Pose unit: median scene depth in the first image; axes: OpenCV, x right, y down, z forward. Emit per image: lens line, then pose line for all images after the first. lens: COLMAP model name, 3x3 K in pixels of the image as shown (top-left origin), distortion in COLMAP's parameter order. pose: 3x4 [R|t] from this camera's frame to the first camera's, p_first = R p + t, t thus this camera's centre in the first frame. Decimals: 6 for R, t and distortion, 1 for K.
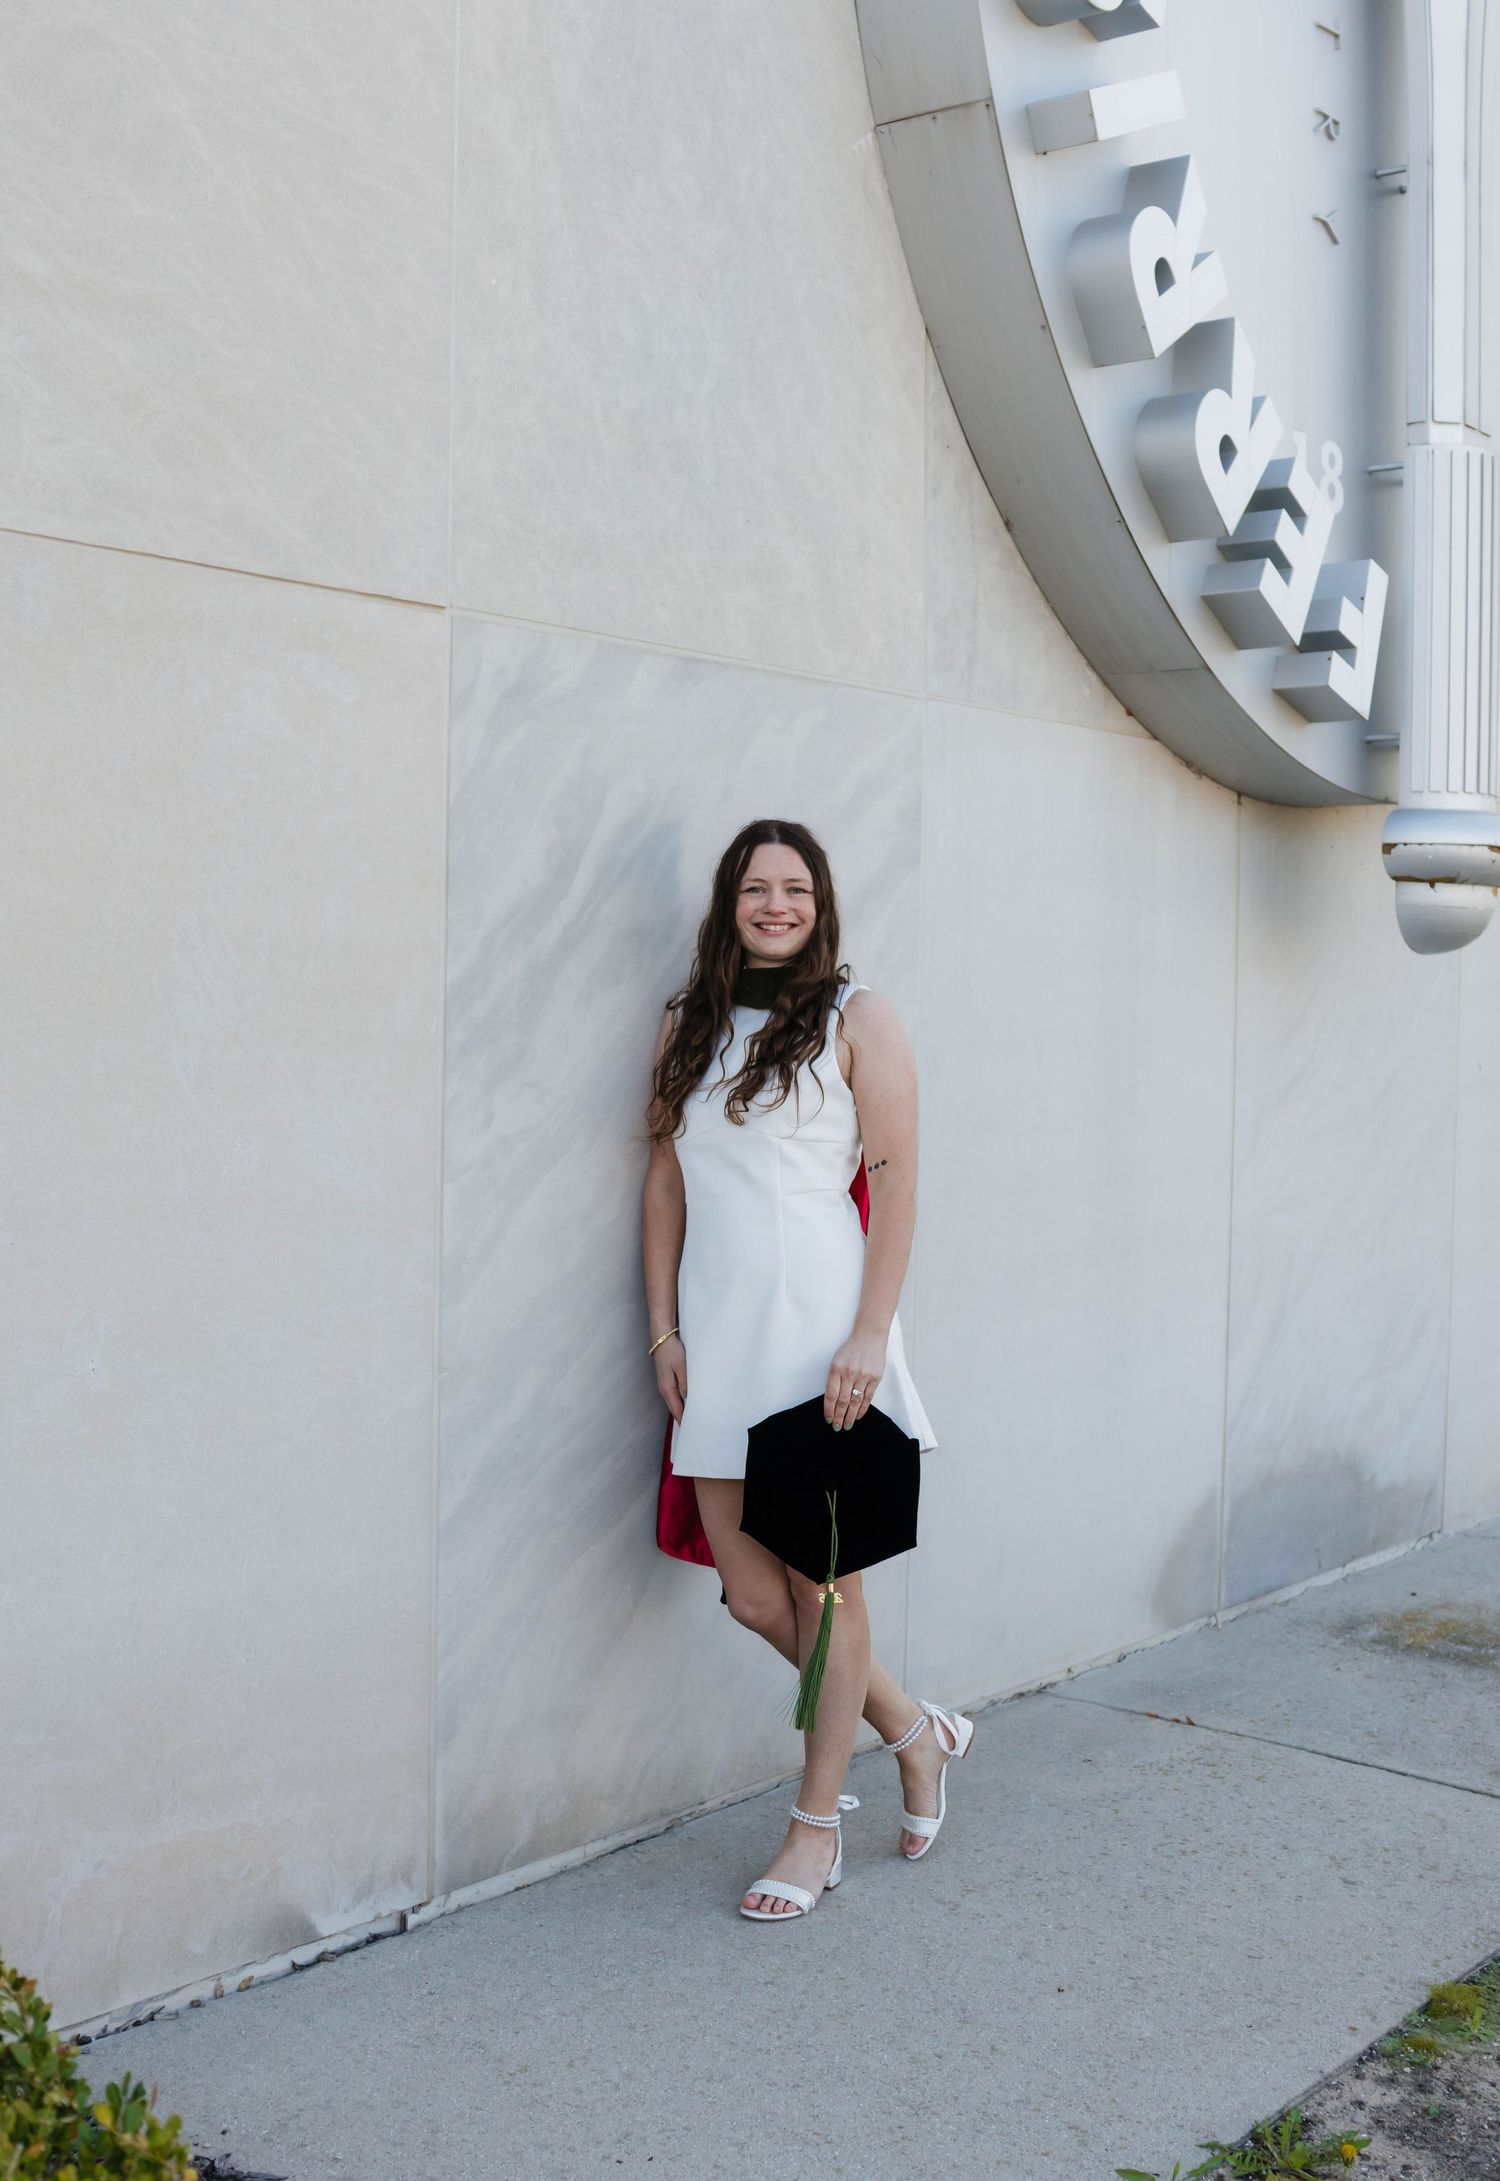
lens RADIAL K [[2579.1, 0, 751.2], [0, 2579.1, 1060.0], [0, 0, 1]] dist [-0.123252, 0.040337]
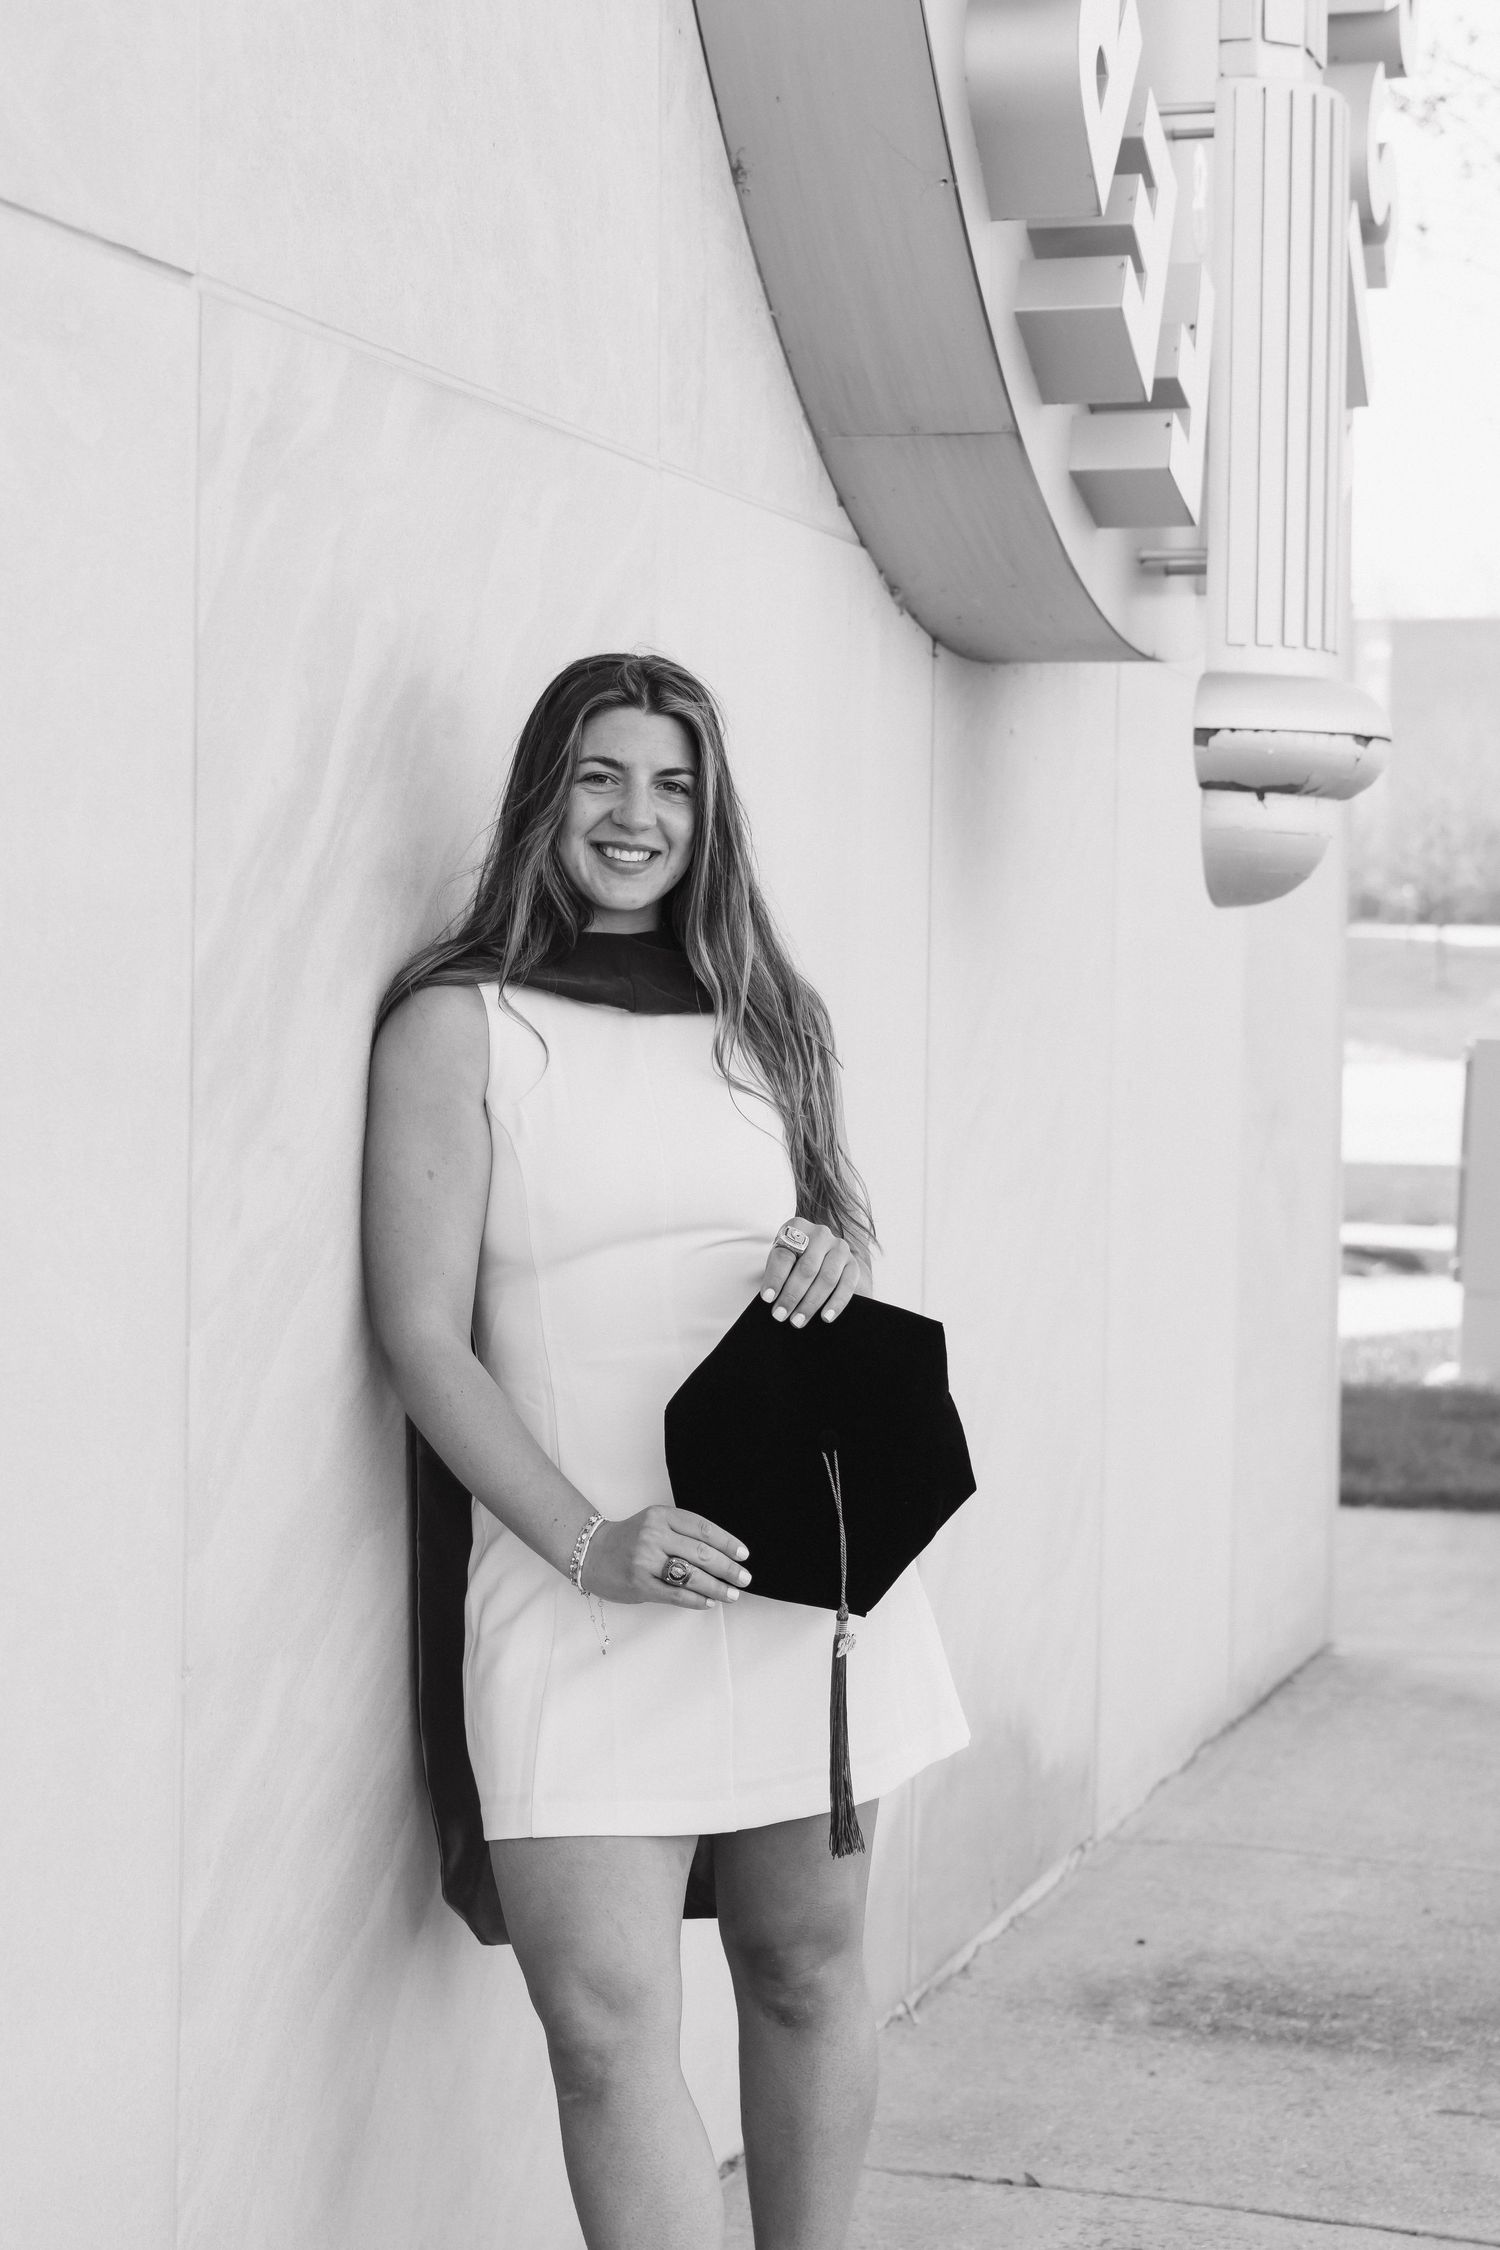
lens RADIAL K [[4374.6, 0, 750.0], [0, 4374.6, 1125.0], [0, 0, 1]] dist [-0.013590, -0.117064]
pose [[0.923240, -0.012288, 0.384026, -0.267328], [0.005968, 0.999827, 0.017643, -0.008535], [-0.384177, -0.013997, 0.923154, 0.070169]]
